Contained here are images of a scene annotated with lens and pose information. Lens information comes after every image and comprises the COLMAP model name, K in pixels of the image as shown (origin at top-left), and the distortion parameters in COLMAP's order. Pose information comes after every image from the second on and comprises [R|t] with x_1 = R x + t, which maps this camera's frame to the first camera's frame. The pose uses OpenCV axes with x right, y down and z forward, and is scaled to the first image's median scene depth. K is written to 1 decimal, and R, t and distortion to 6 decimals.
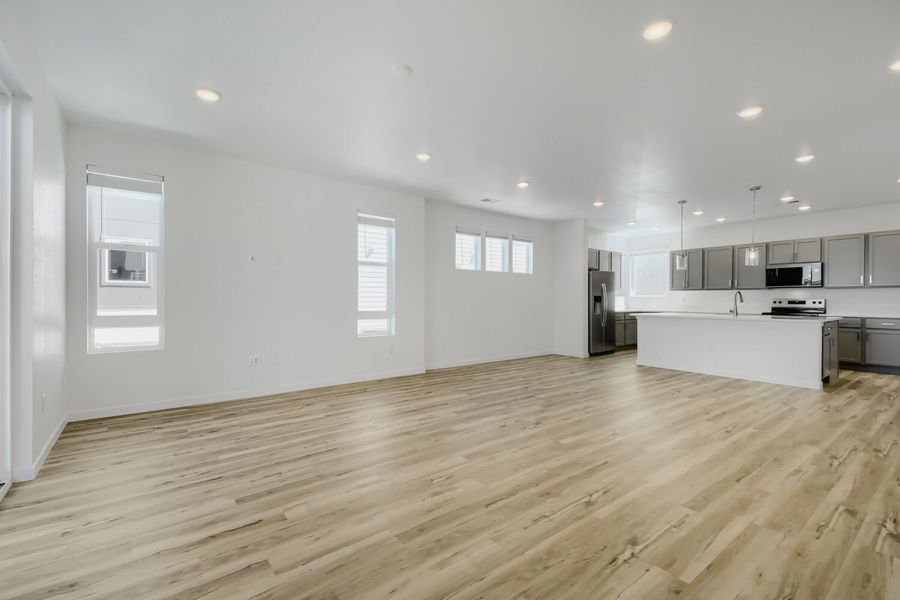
lens RADIAL K [[403.8, 0, 431.4], [0, 403.8, 308.9], [0, 0, 1]] dist [0.016970, -0.002269]
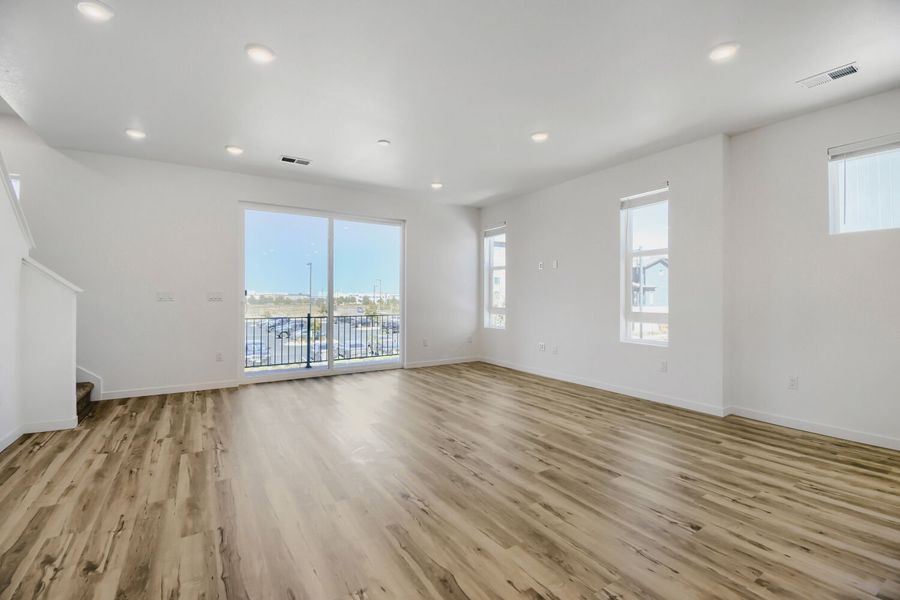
lens RADIAL K [[403.8, 0, 453.4], [0, 403.8, 295.2], [0, 0, 1]] dist [0.016970, -0.002269]
pose [[-0.082969, -0.002757, -0.996548, 1.420924], [-0.018350, 0.999831, -0.001238, -0.041185], [0.996383, 0.018184, -0.083006, 1.422450]]
